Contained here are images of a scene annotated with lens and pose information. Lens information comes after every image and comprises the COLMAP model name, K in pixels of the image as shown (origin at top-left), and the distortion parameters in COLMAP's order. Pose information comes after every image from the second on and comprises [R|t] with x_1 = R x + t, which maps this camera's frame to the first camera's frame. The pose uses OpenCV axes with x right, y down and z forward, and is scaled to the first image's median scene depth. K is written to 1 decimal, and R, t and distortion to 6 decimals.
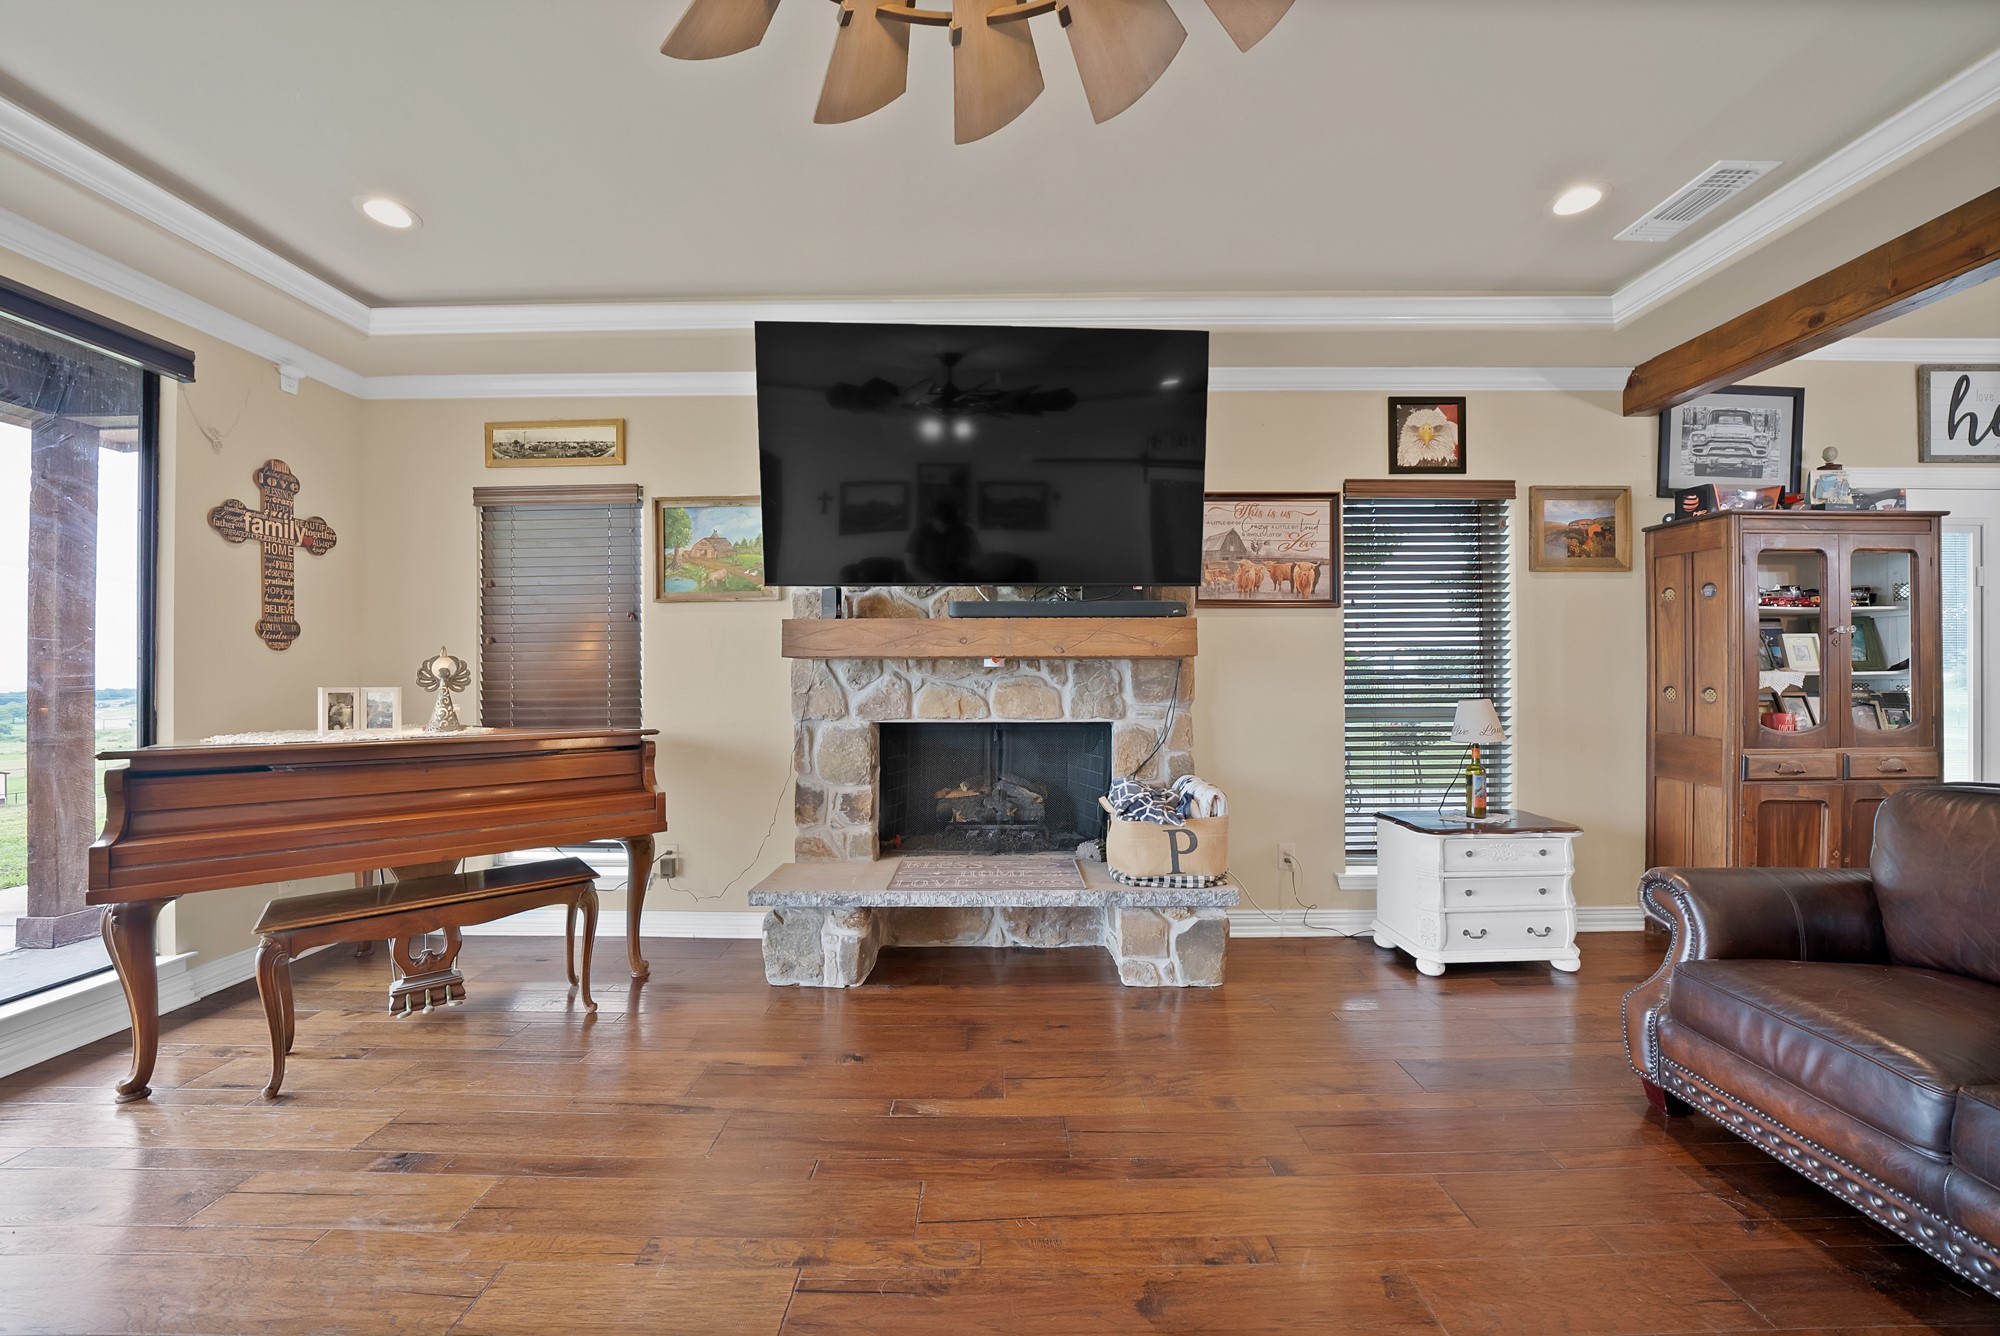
lens RADIAL K [[717.2, 0, 998.8], [0, 717.2, 673.9], [0, 0, 1]] dist [-0.024864, 0.002030]
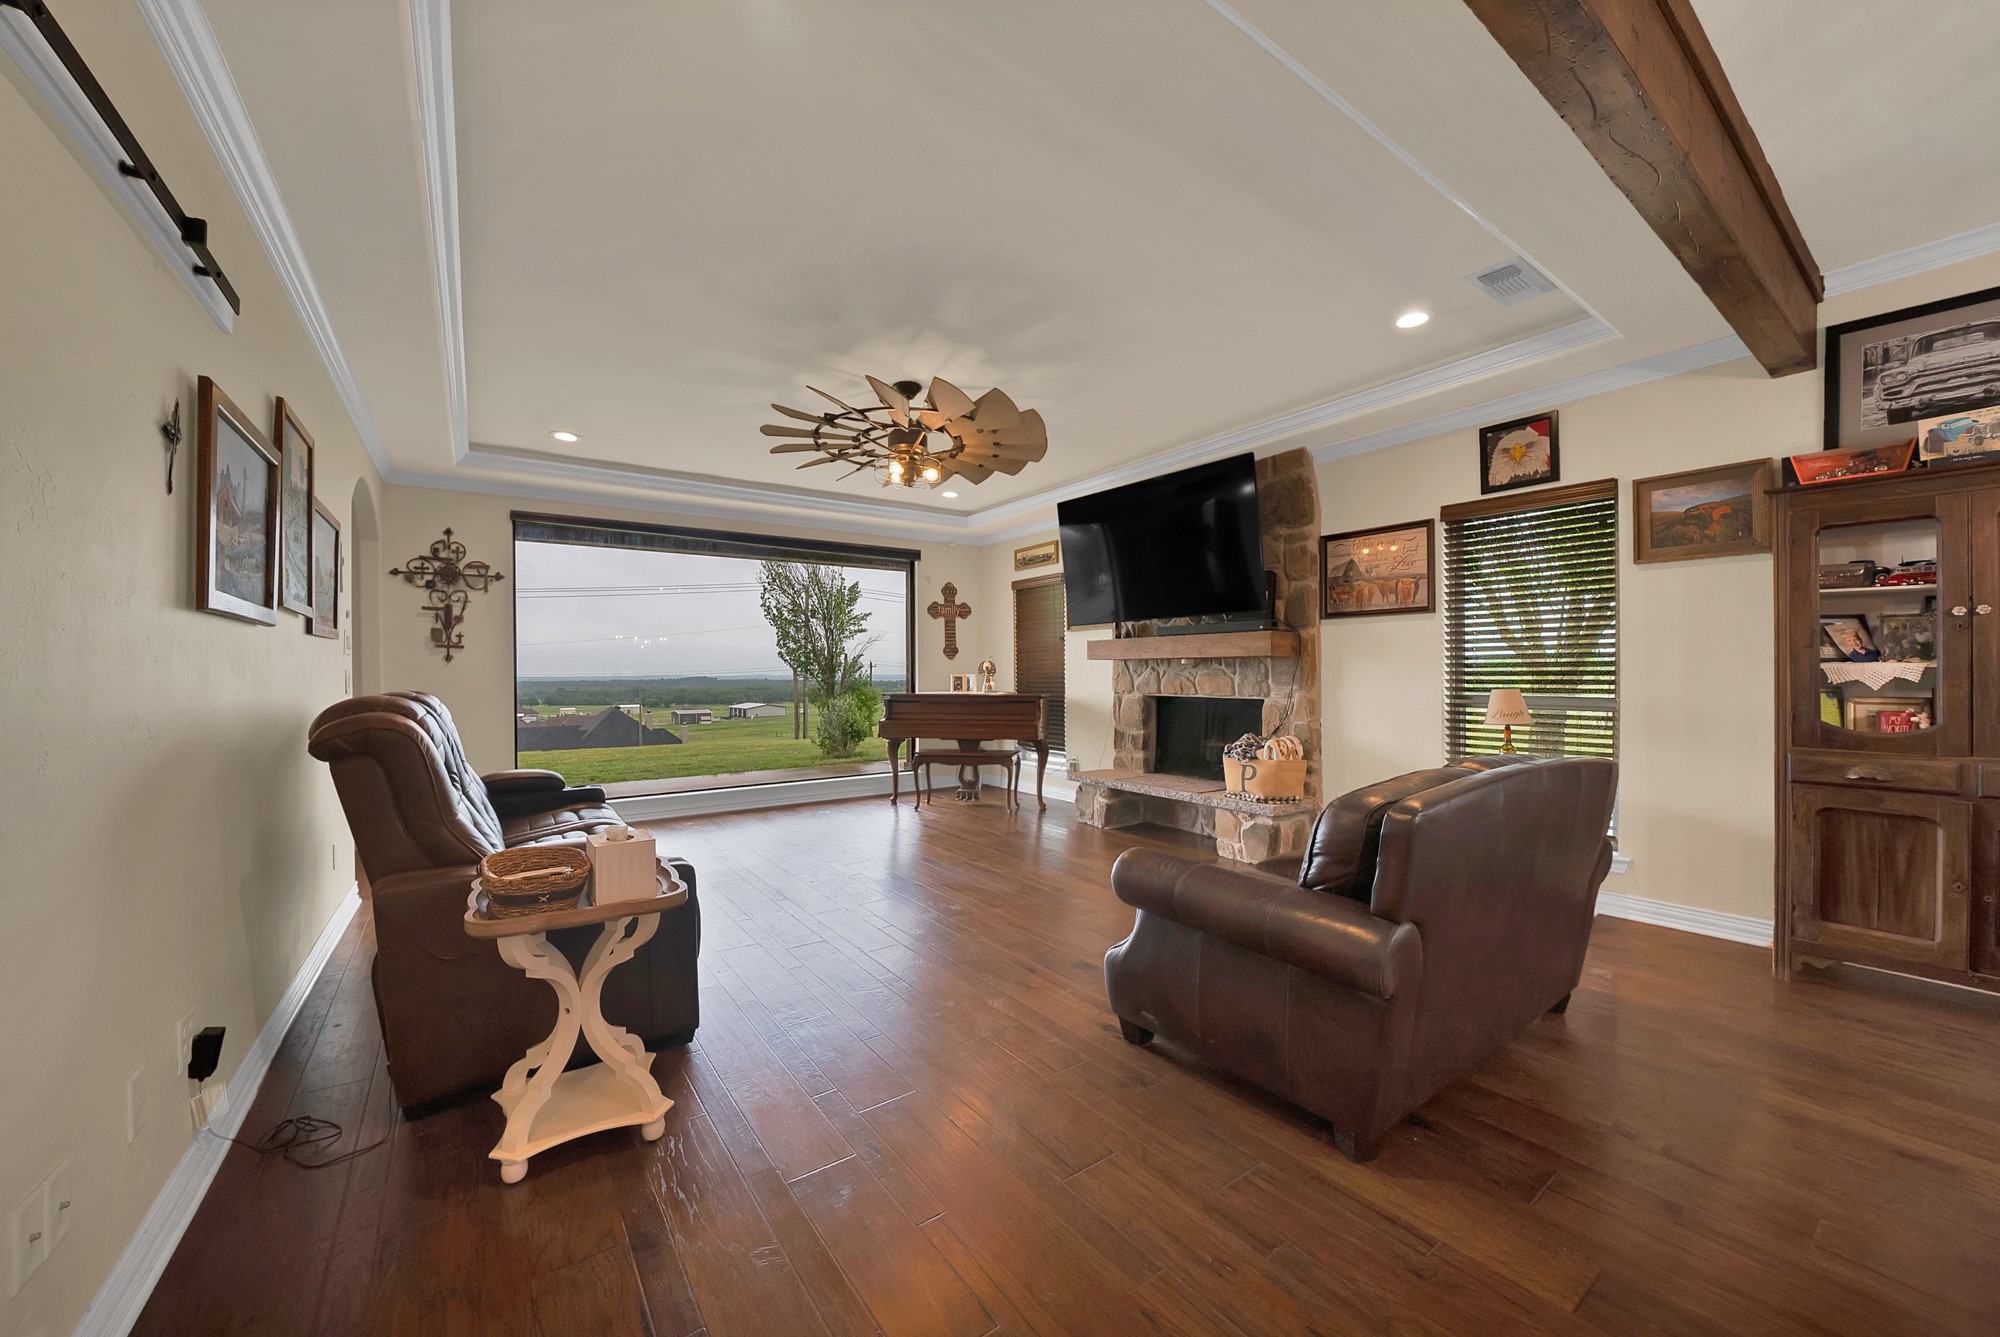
lens RADIAL K [[735.8, 0, 998.2], [0, 735.8, 672.9], [0, 0, 1]] dist [-0.021846, 0.000419]
pose [[0.583290, 0.002564, -0.812260, 1.092406], [0.008344, 0.999923, 0.009148, -0.007226], [0.812221, -0.012113, 0.583224, -0.353855]]
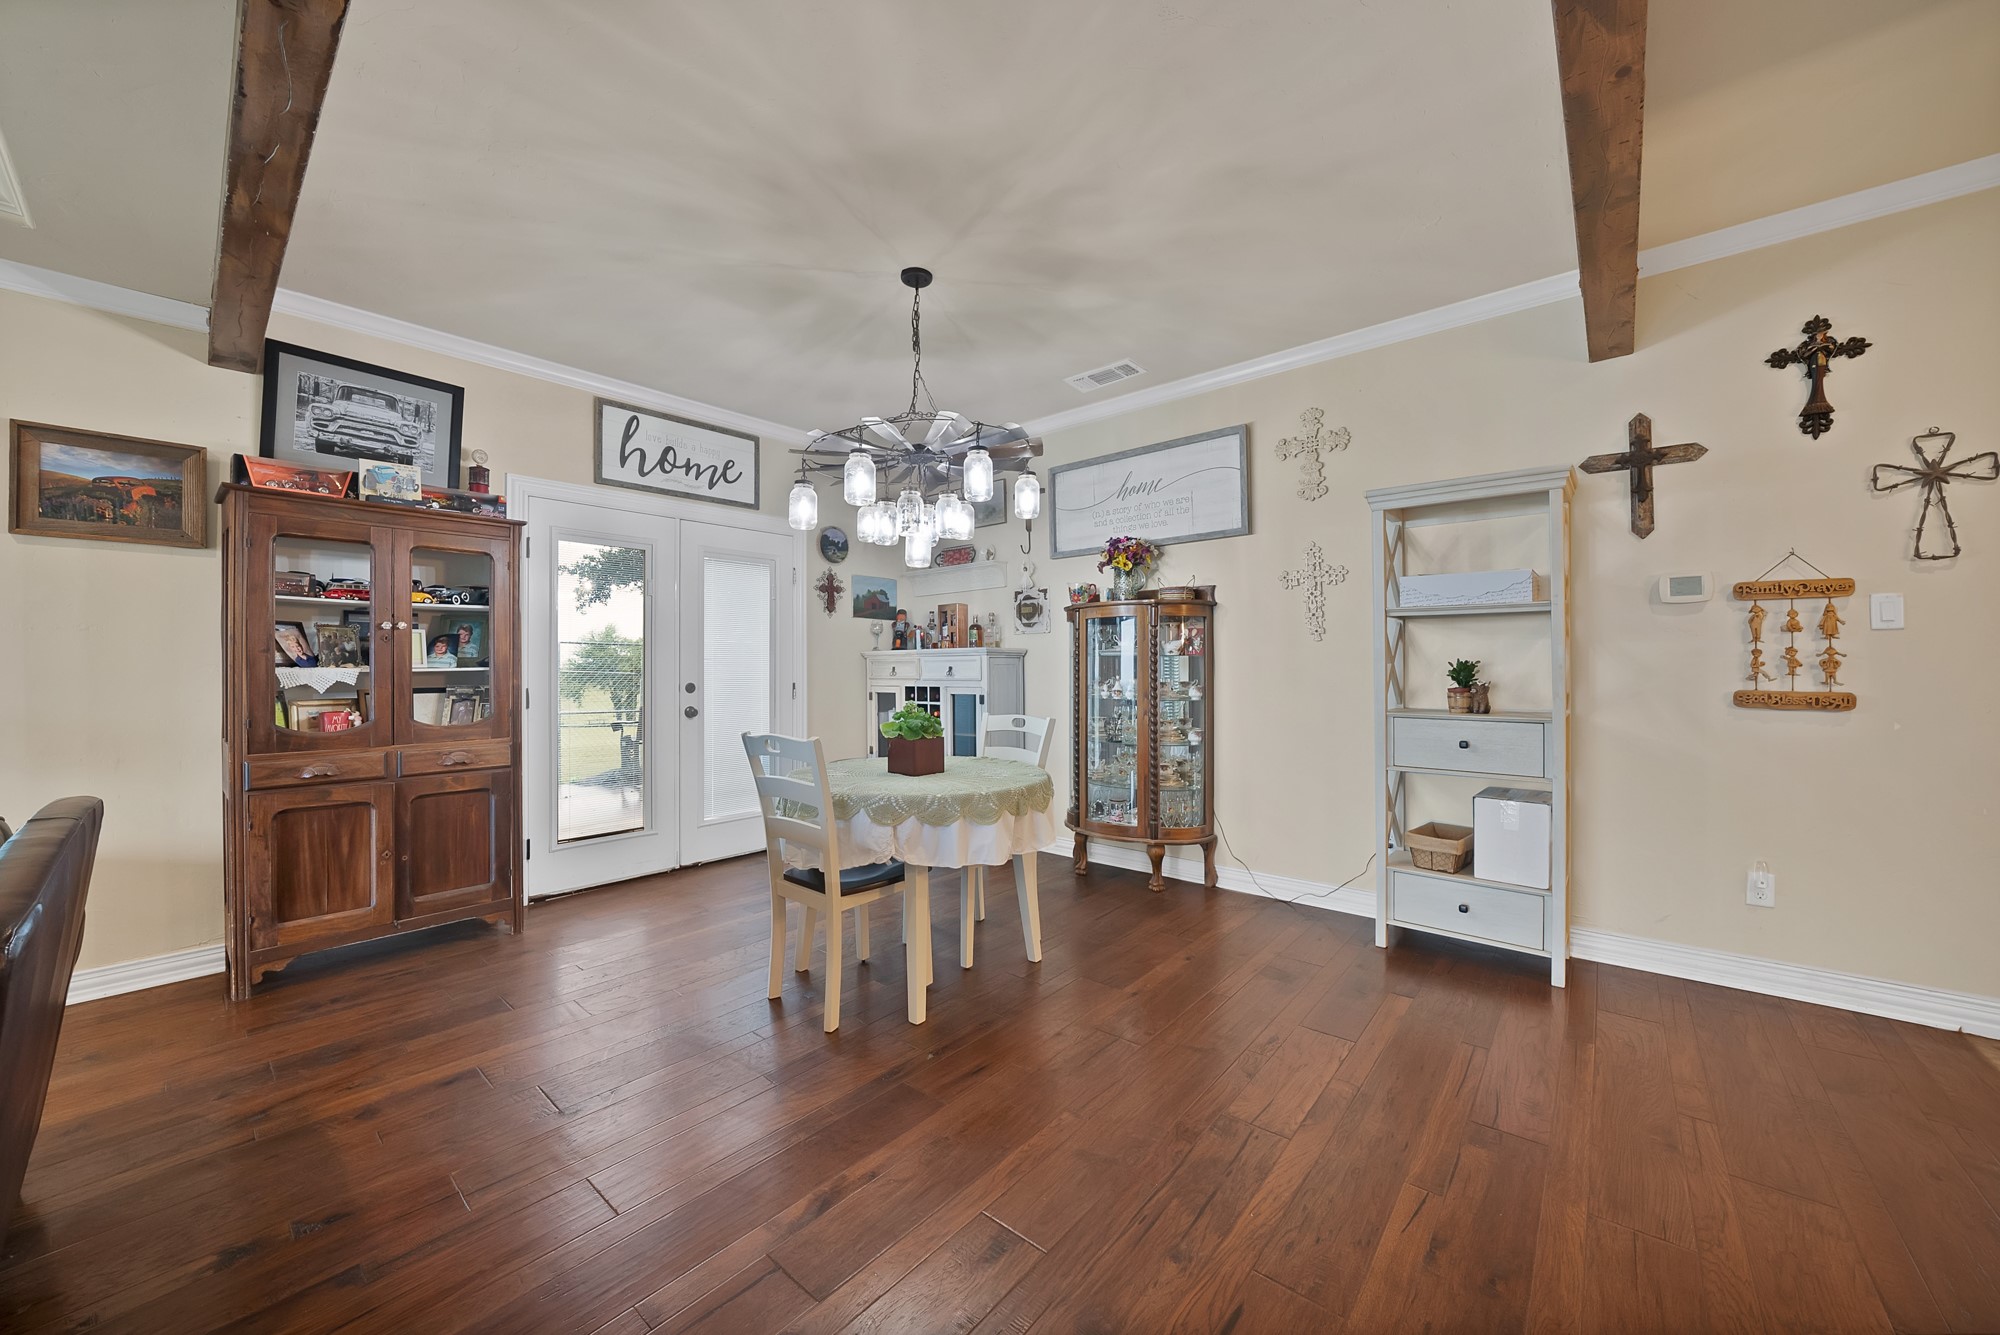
lens RADIAL K [[726.1, 0, 1005.4], [0, 726.1, 661.2], [0, 0, 1]] dist [-0.027251, 0.002492]
pose [[0.640668, 0.006277, 0.767792, 0.888957], [-0.001607, 0.999975, -0.006834, -0.006729], [-0.767816, 0.003144, 0.640662, -0.282114]]
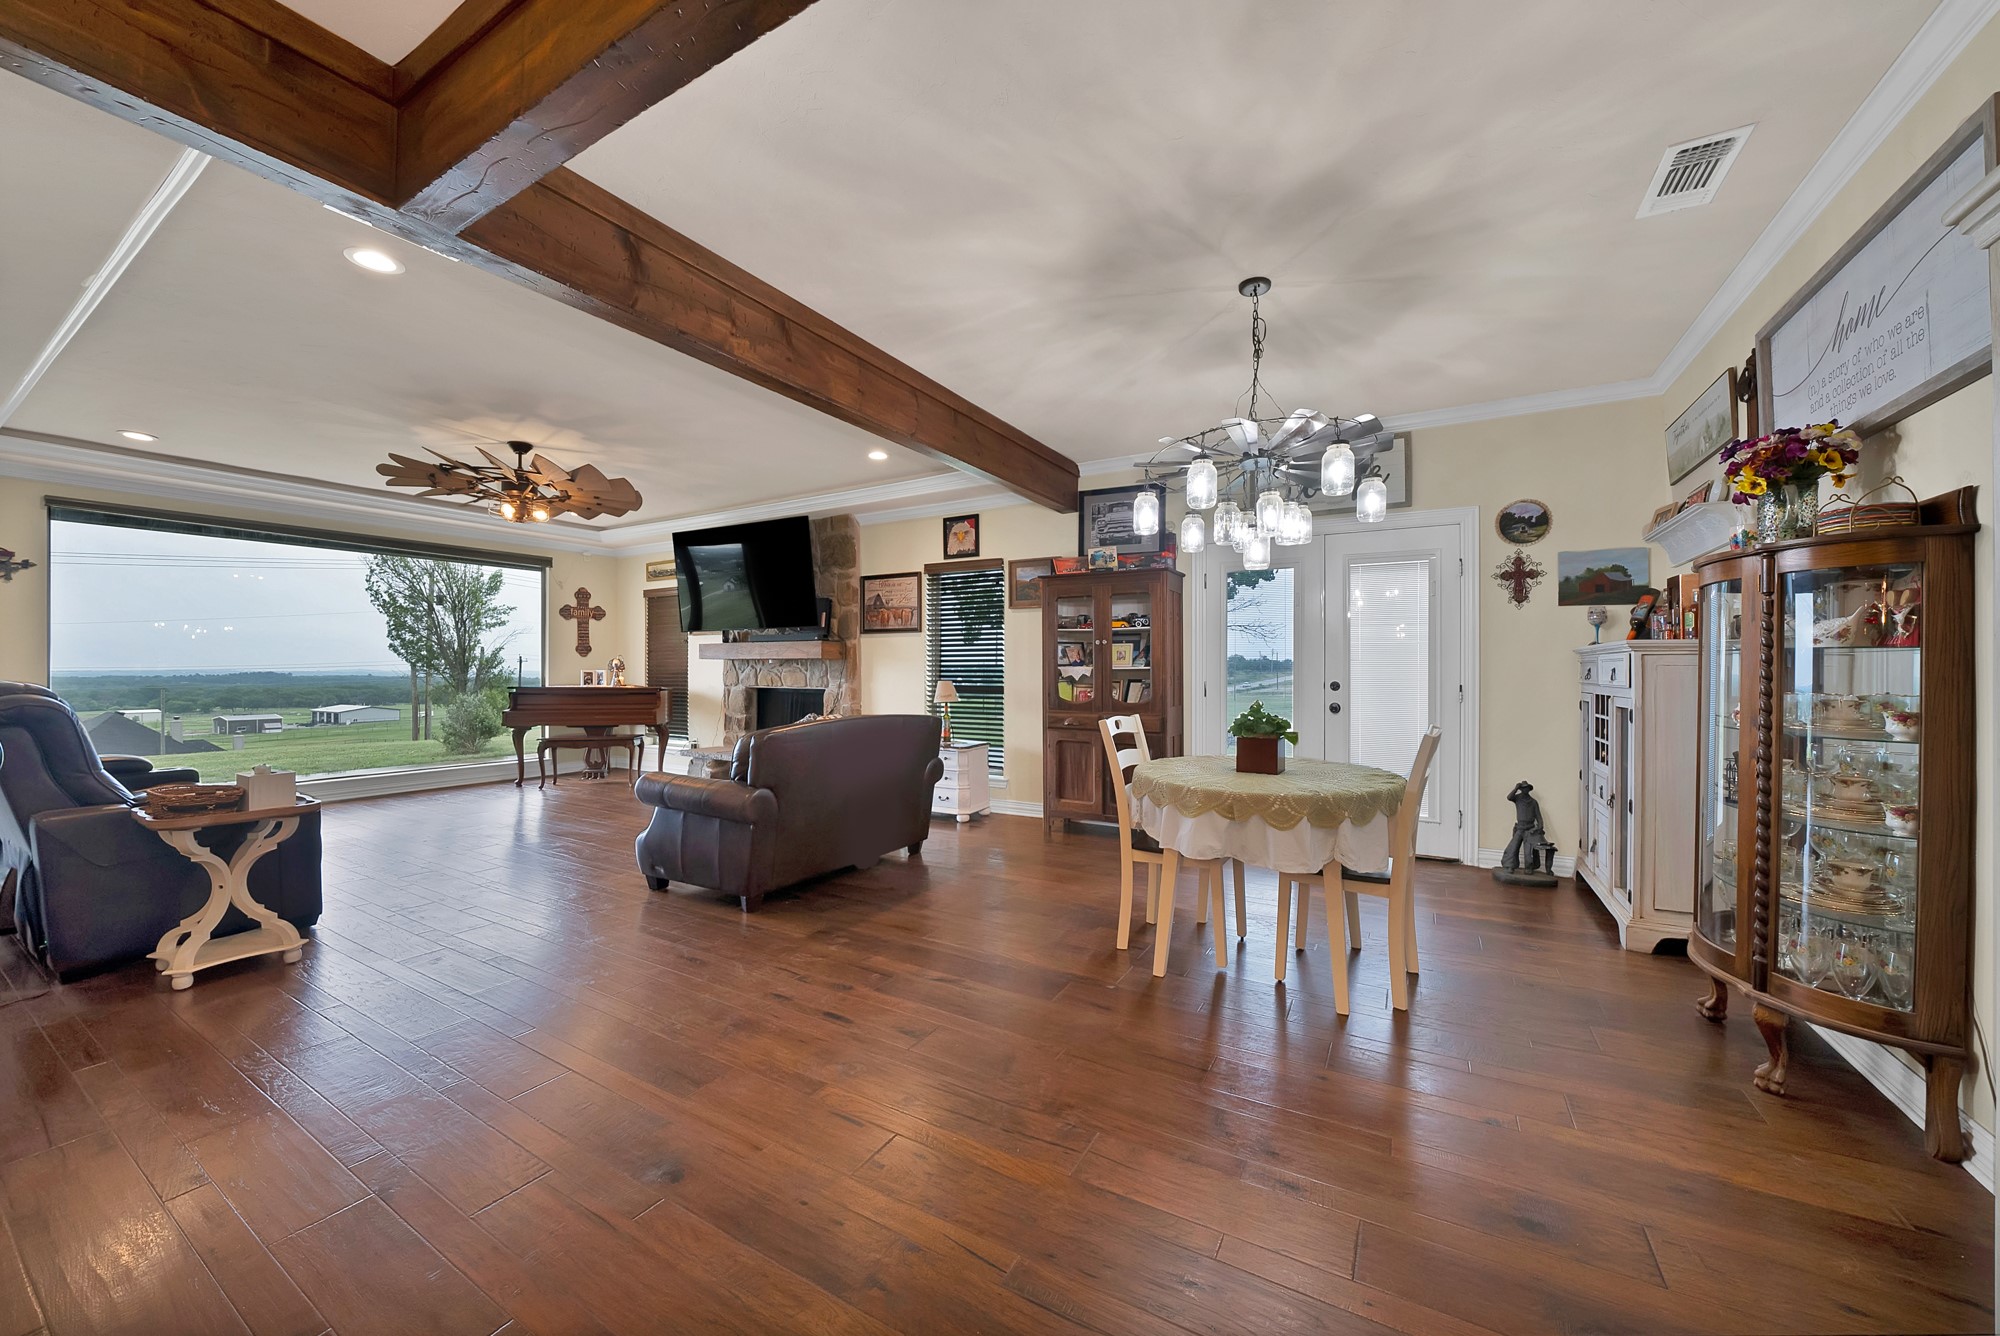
lens RADIAL K [[716.2, 0, 1016.7], [0, 716.2, 667.1], [0, 0, 1]] dist [-0.026780, 0.002987]
pose [[0.872956, 0.004601, -0.487778, 1.685107], [-0.001981, 0.999981, 0.005886, -0.011265], [0.487796, -0.004172, 0.872948, -0.562201]]
